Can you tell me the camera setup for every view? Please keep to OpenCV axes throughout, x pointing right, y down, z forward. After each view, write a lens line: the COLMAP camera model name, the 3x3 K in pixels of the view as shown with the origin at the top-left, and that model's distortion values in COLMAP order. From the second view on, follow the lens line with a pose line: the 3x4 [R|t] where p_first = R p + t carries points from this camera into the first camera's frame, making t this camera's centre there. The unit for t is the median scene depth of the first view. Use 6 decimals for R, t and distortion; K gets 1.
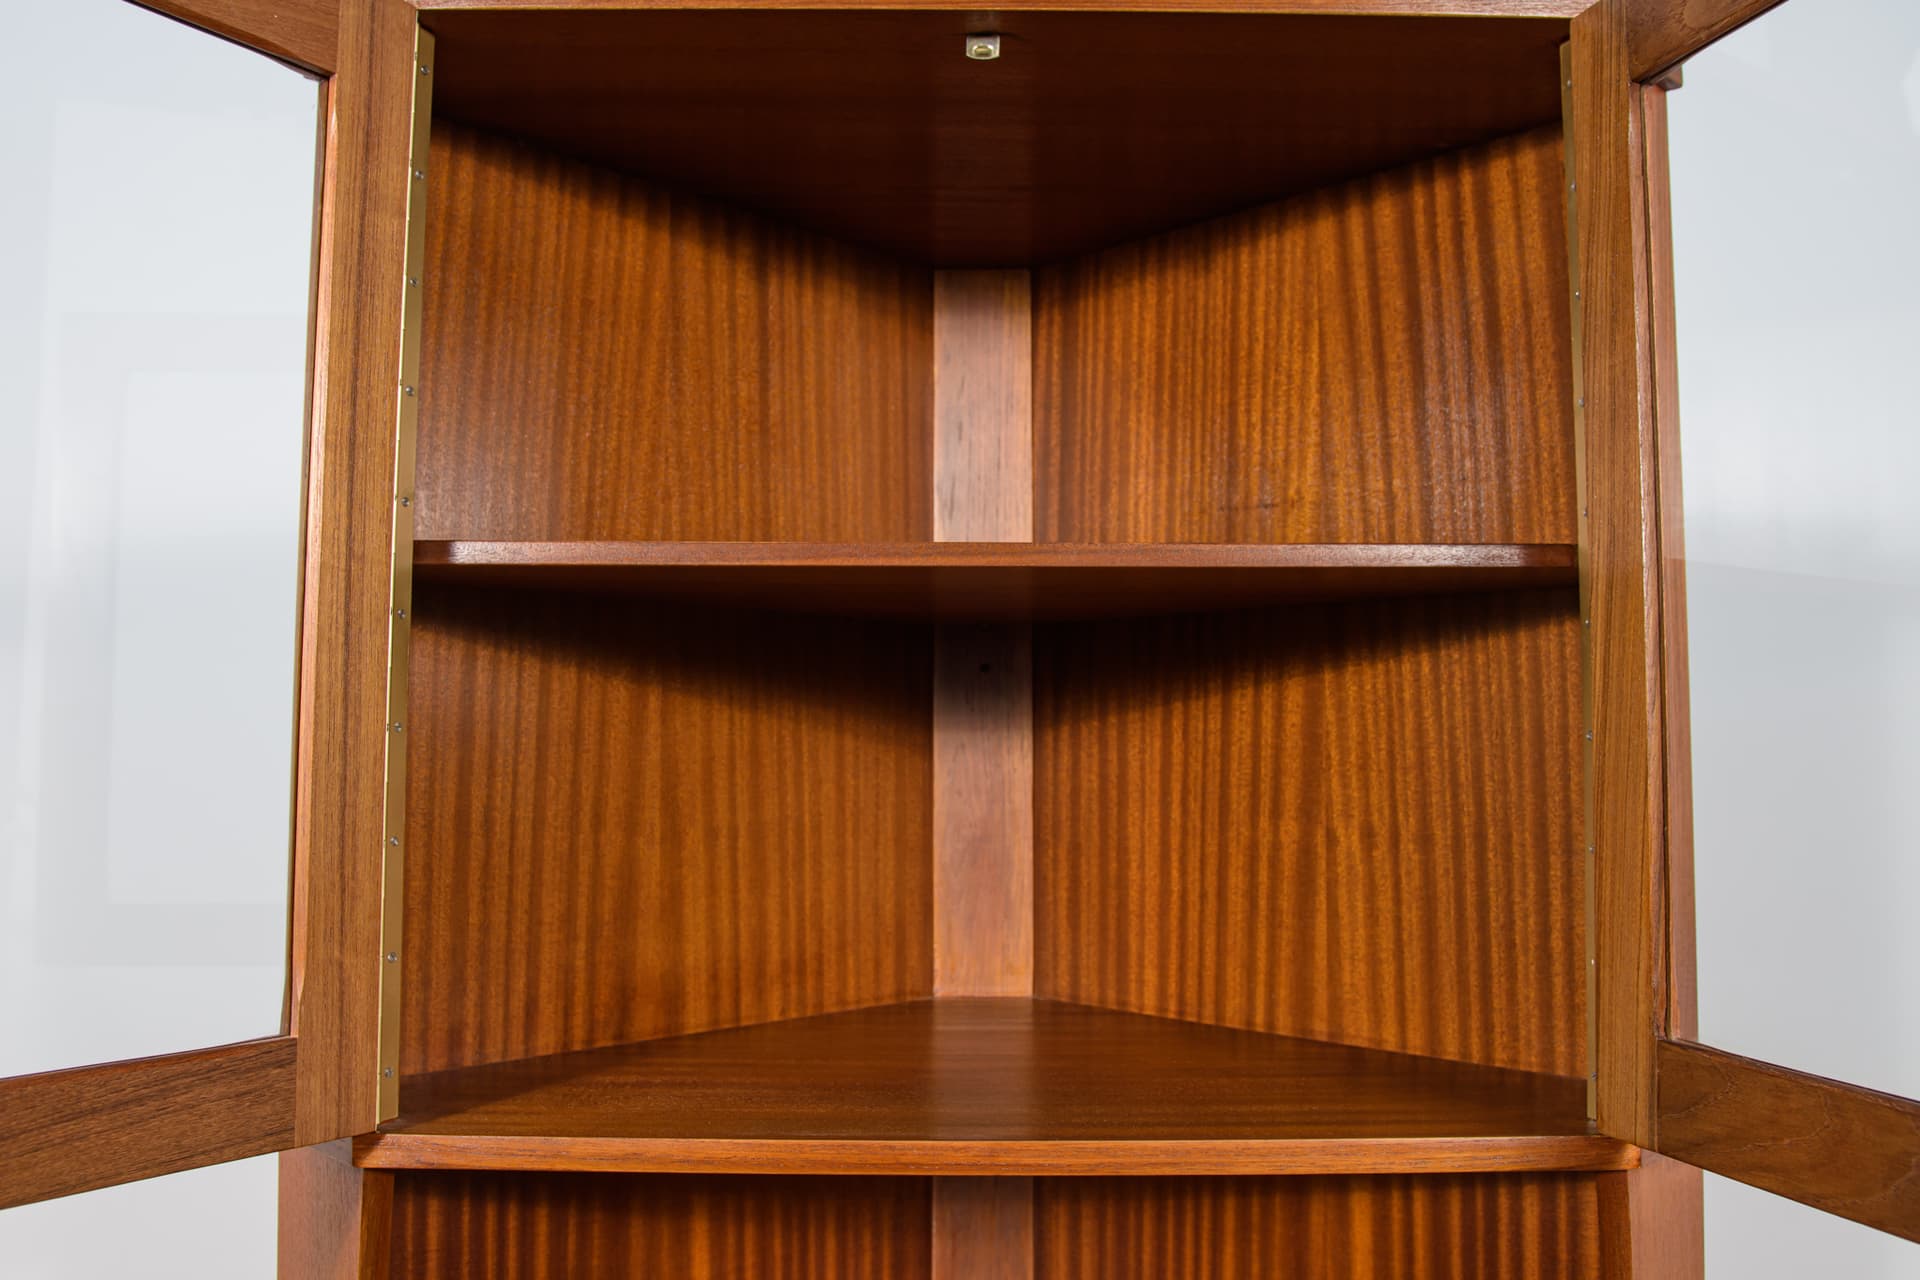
lens RADIAL K [[1512.7, 0, 964.5], [0, 1512.7, 639.9], [0, 0, 1]] dist [-0.068923, 0.046274]
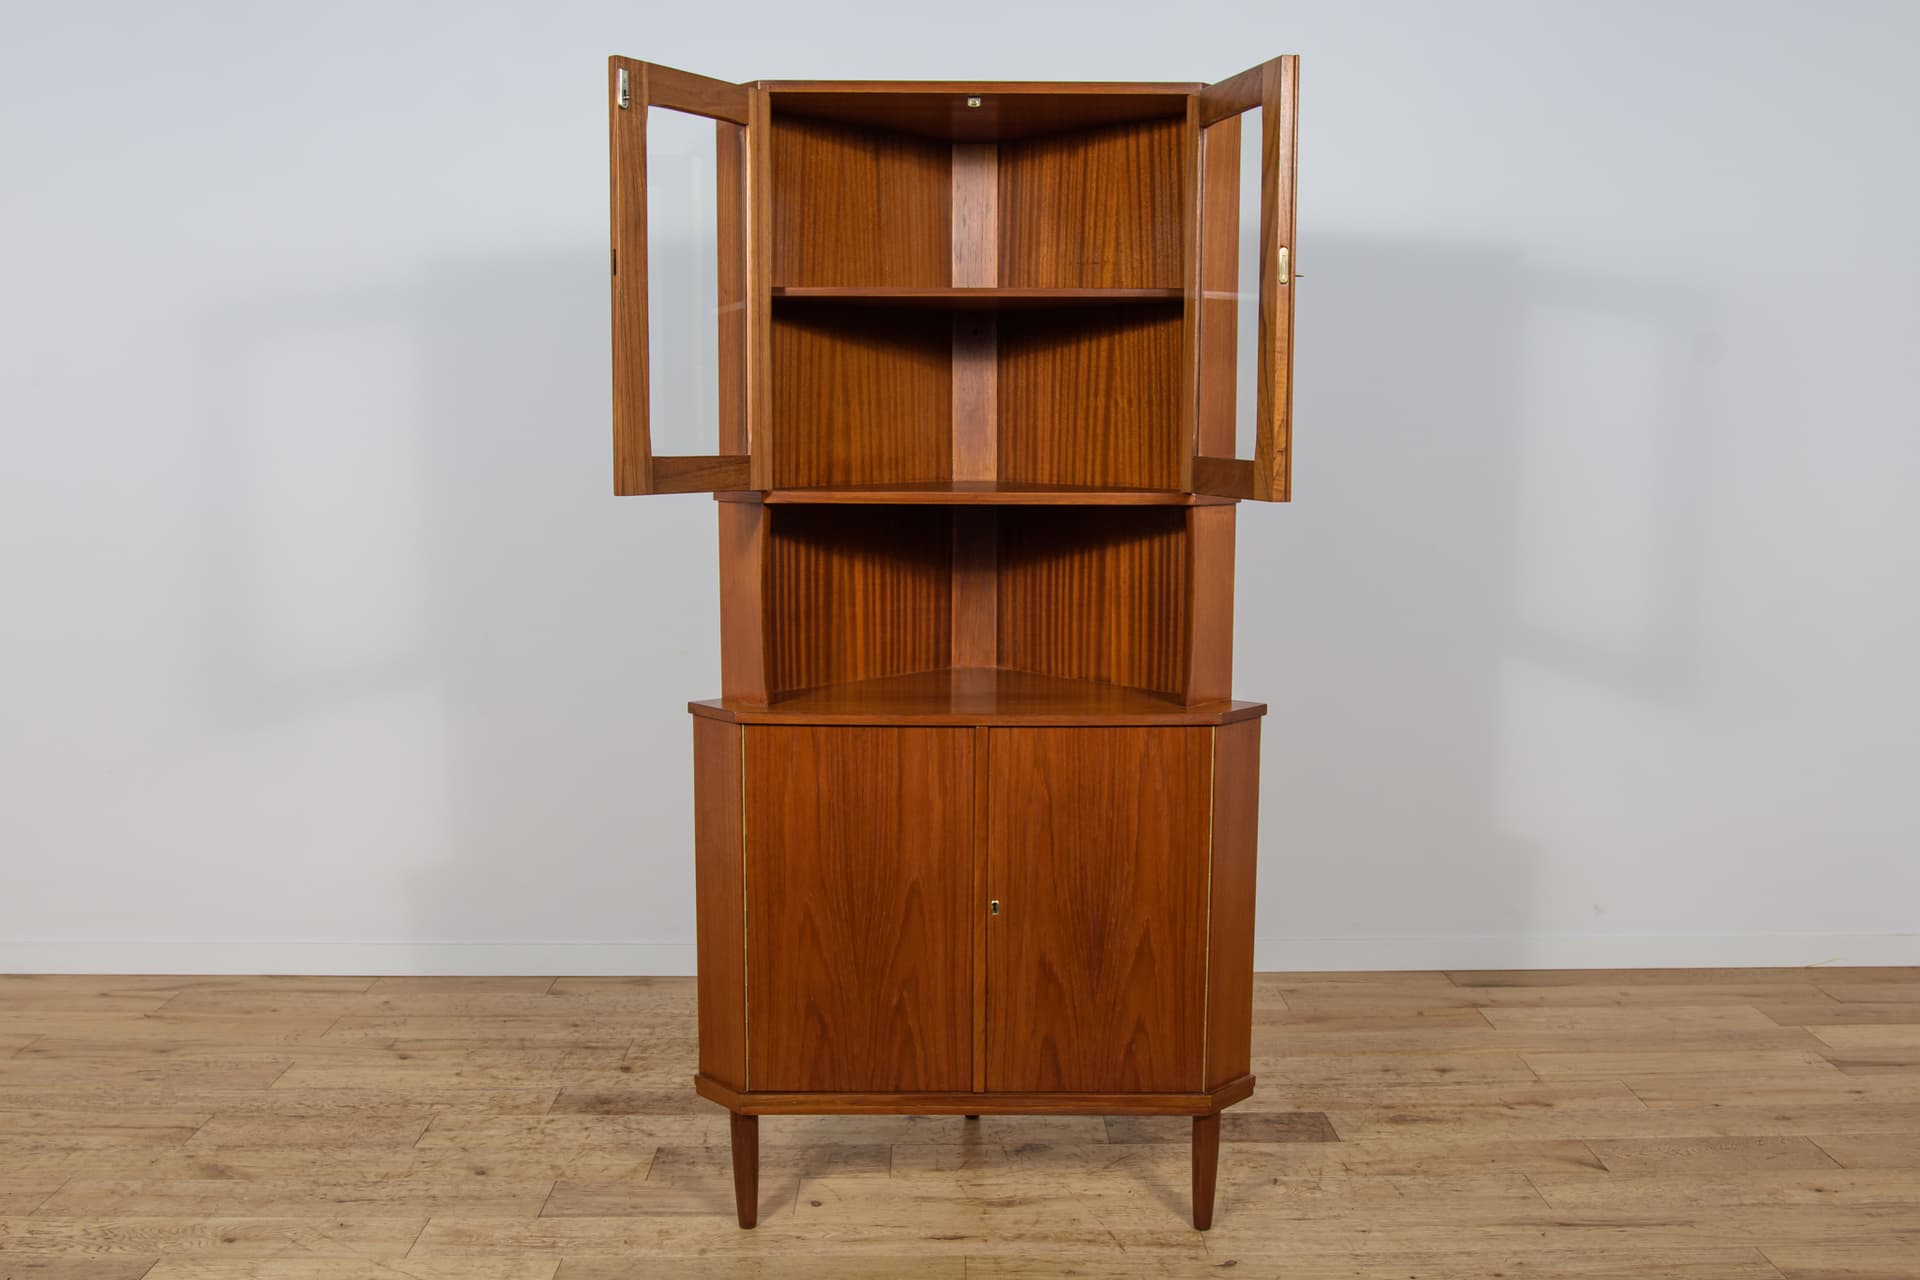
lens RADIAL K [[1707.1, 0, 958.1], [0, 1707.1, 627.9], [0, 0, 1]] dist [-0.027867, 0.026141]
pose [[0.999993, 0.000968, -0.003650, -0.003183], [-0.000259, 0.981880, 0.189504, -0.034623], [0.003768, -0.189502, 0.981873, -1.746449]]
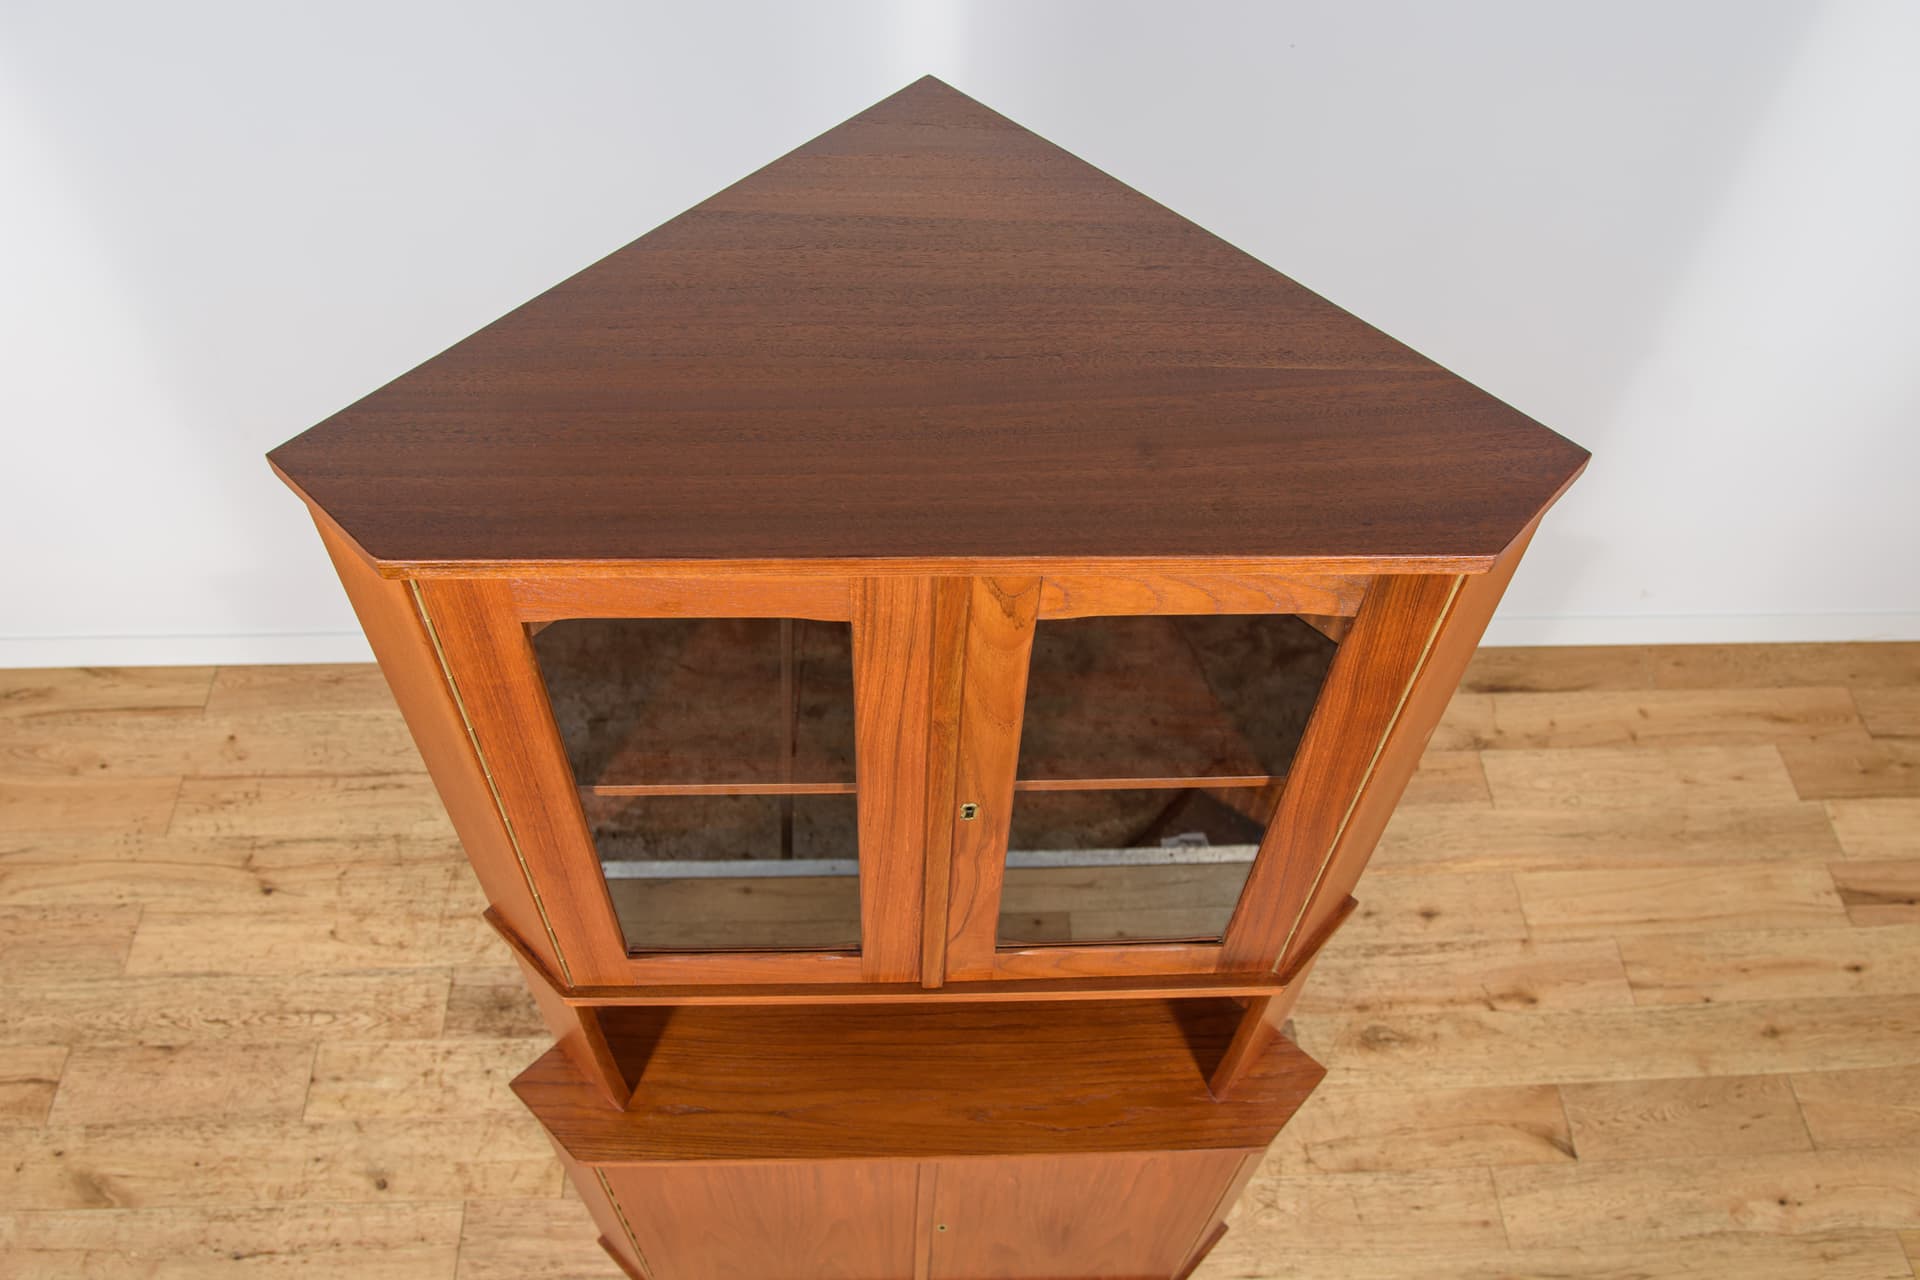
lens RADIAL K [[1512.7, 0, 965.4], [0, 1512.7, 685.7], [0, 0, 1]] dist [-0.068923, 0.046274]
pose [[0.998998, 0.001060, 0.044753, -0.011425], [-0.038321, 0.537021, 0.842698, -0.978625], [-0.023140, -0.843568, 0.536524, 0.228047]]
